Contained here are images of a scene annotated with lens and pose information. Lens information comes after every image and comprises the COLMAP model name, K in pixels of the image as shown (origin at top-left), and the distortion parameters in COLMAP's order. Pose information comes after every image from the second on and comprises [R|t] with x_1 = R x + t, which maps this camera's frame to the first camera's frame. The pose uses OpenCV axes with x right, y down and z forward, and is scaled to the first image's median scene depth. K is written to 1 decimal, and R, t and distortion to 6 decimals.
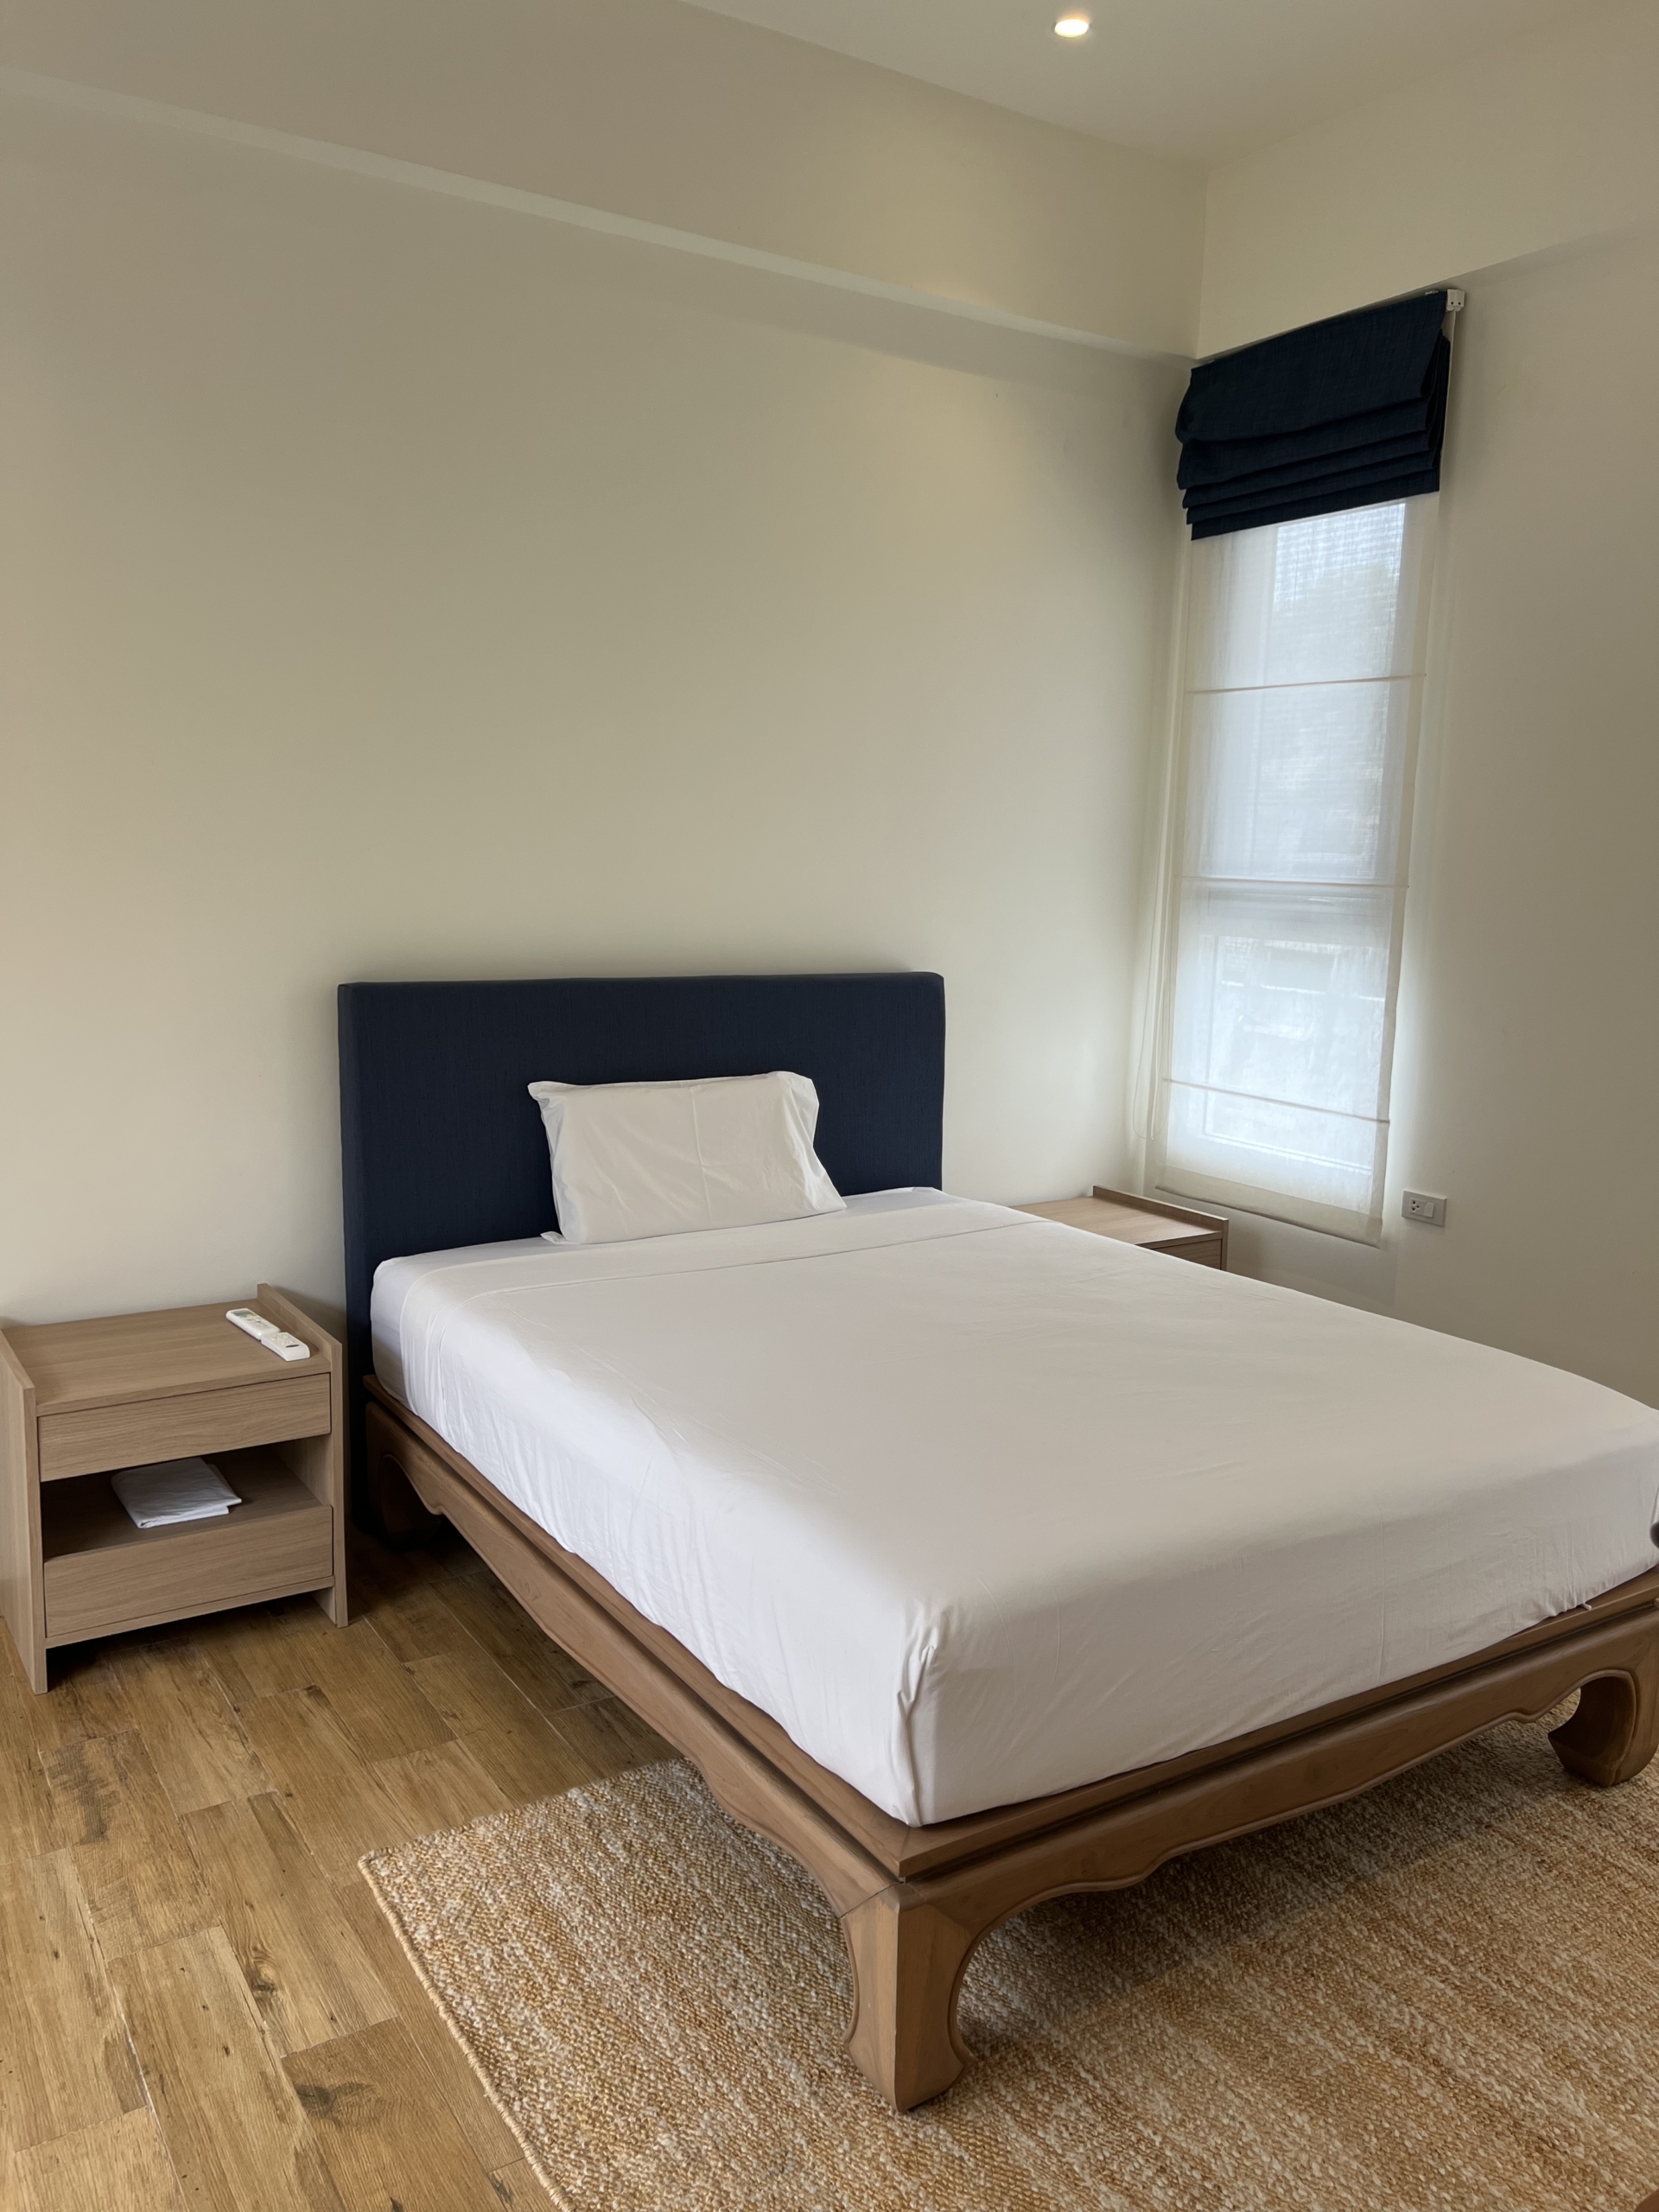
lens RADIAL K [[1663.8, 0, 824.0], [0, 1663.8, 1109.8], [0, 0, 1]] dist [0.055697, -0.069480]
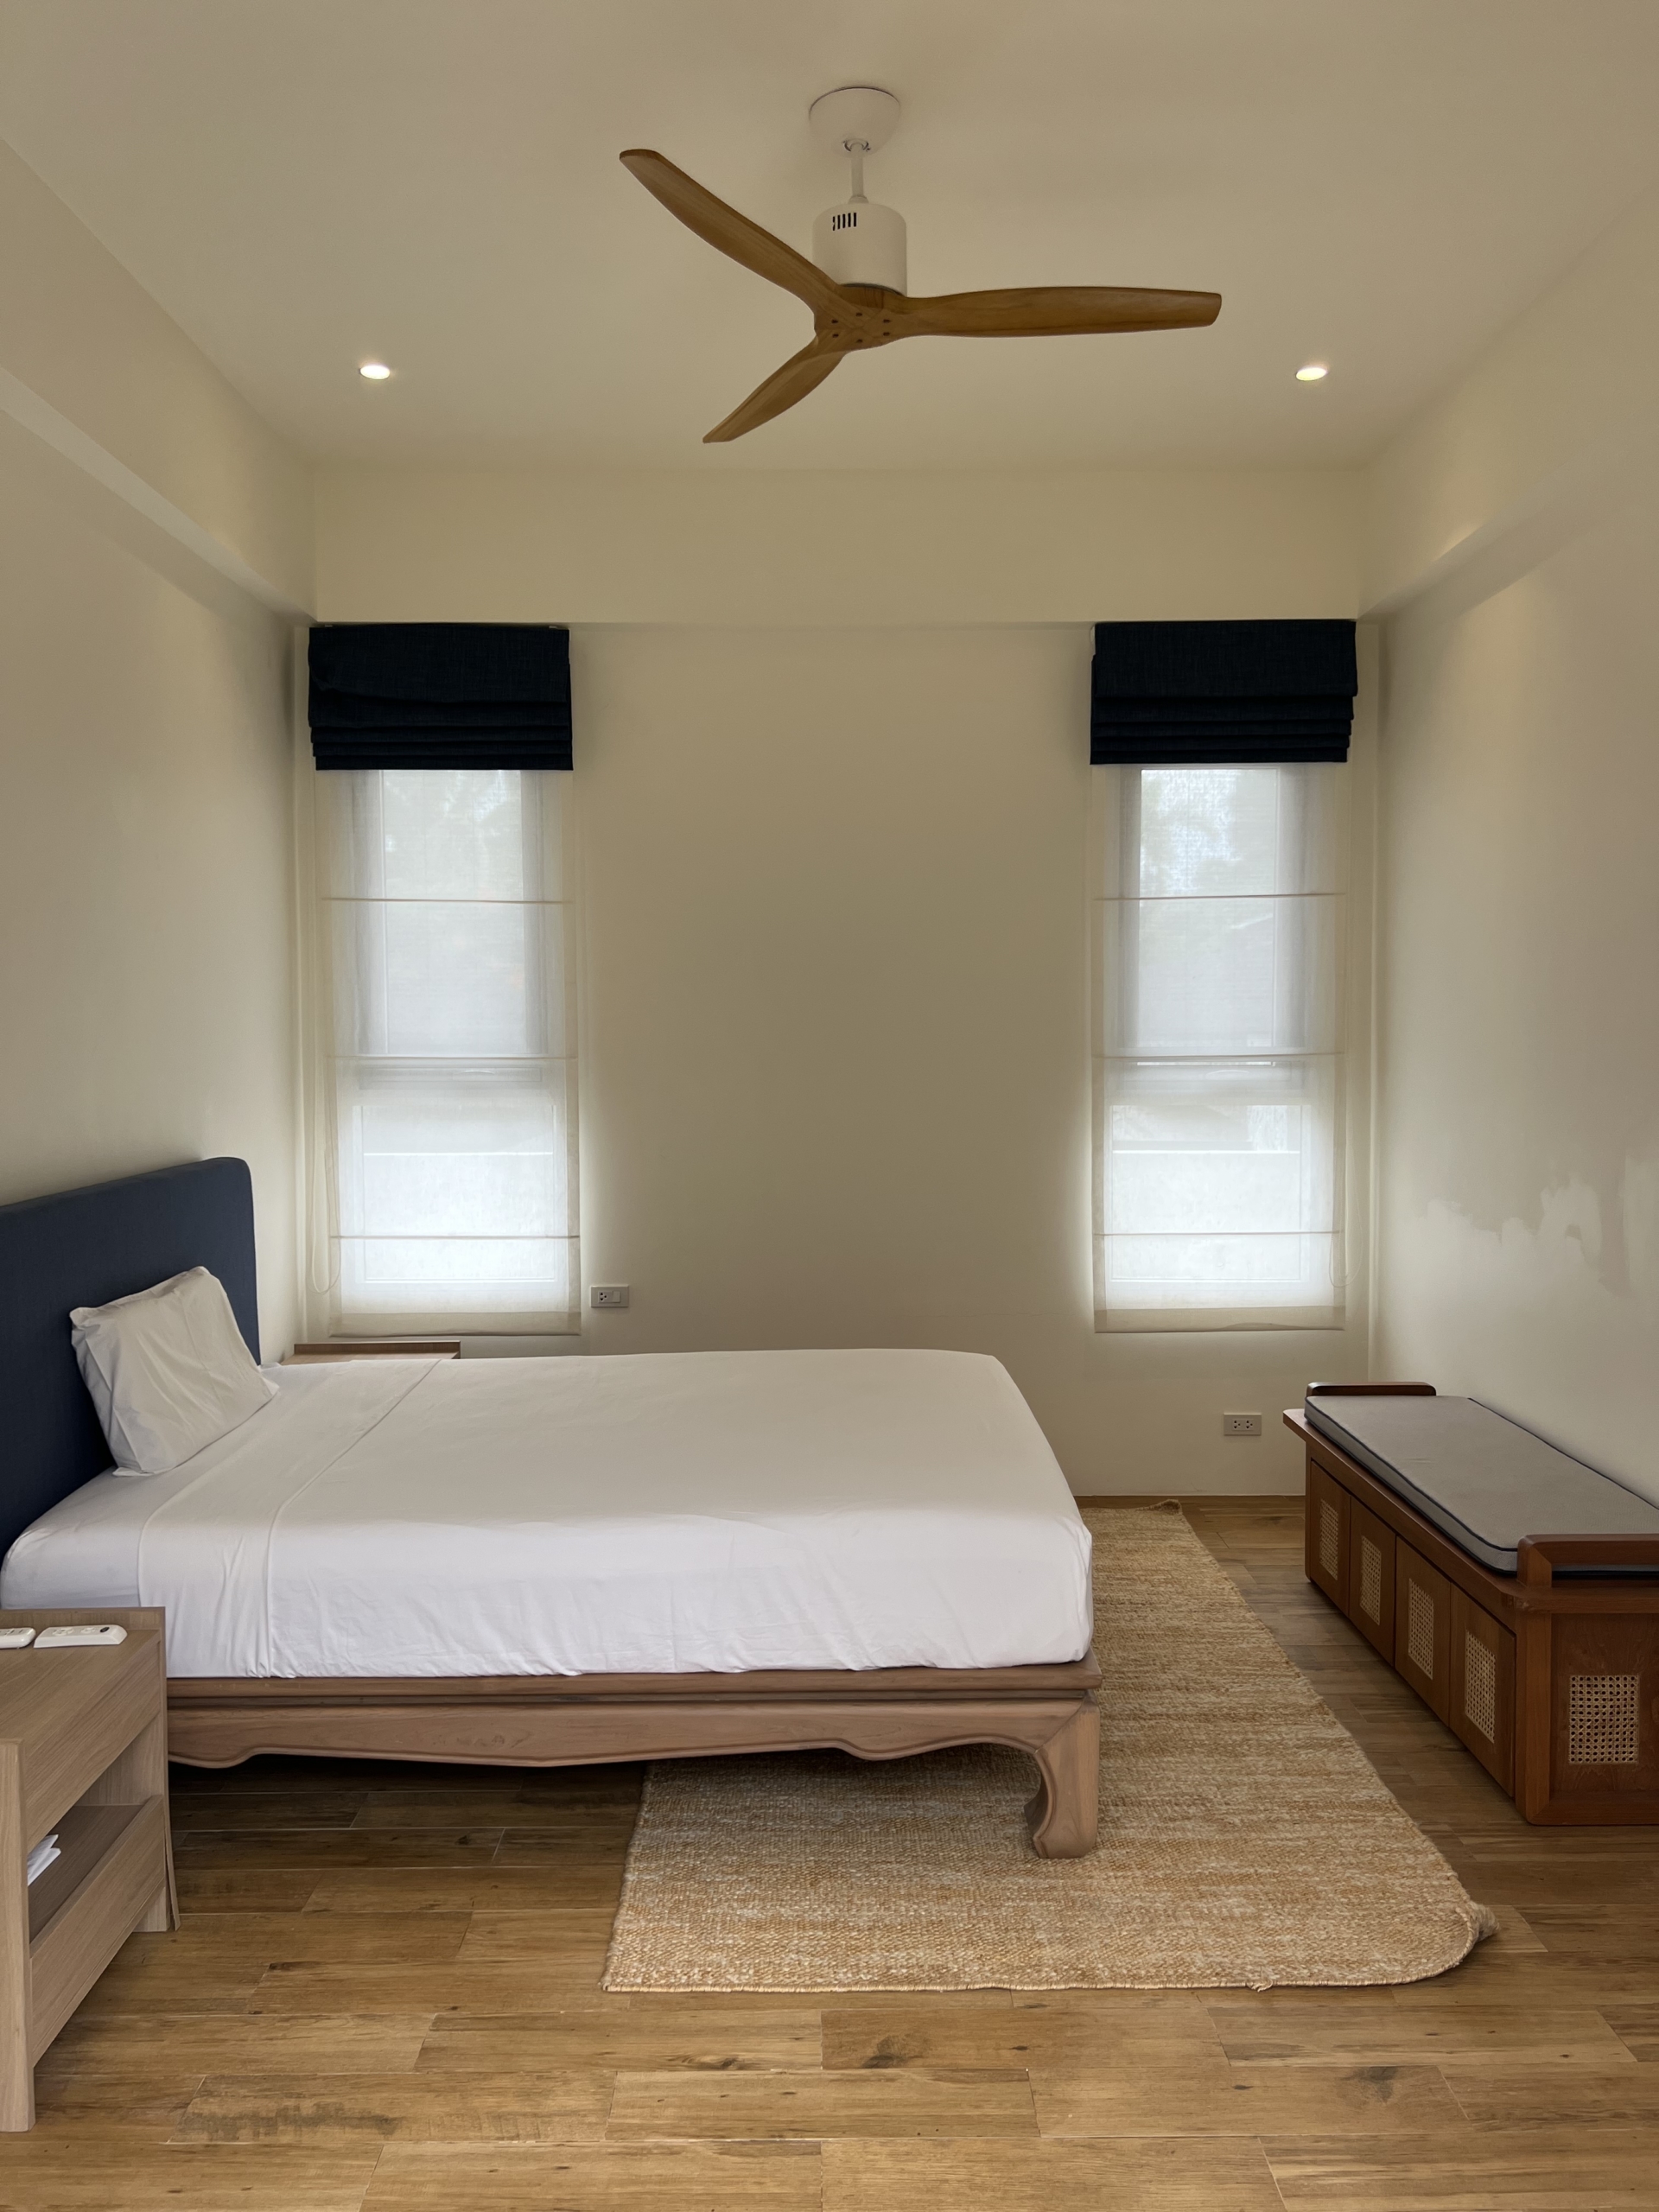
lens RADIAL K [[1663.8, 0, 814.7], [0, 1663.8, 1108.0], [0, 0, 1]] dist [0.055697, -0.069480]
pose [[0.535276, -0.072936, 0.841522, -0.979601], [0.147927, 0.988963, -0.008378, -0.081313], [-0.831623, 0.128968, 0.540157, 0.202739]]
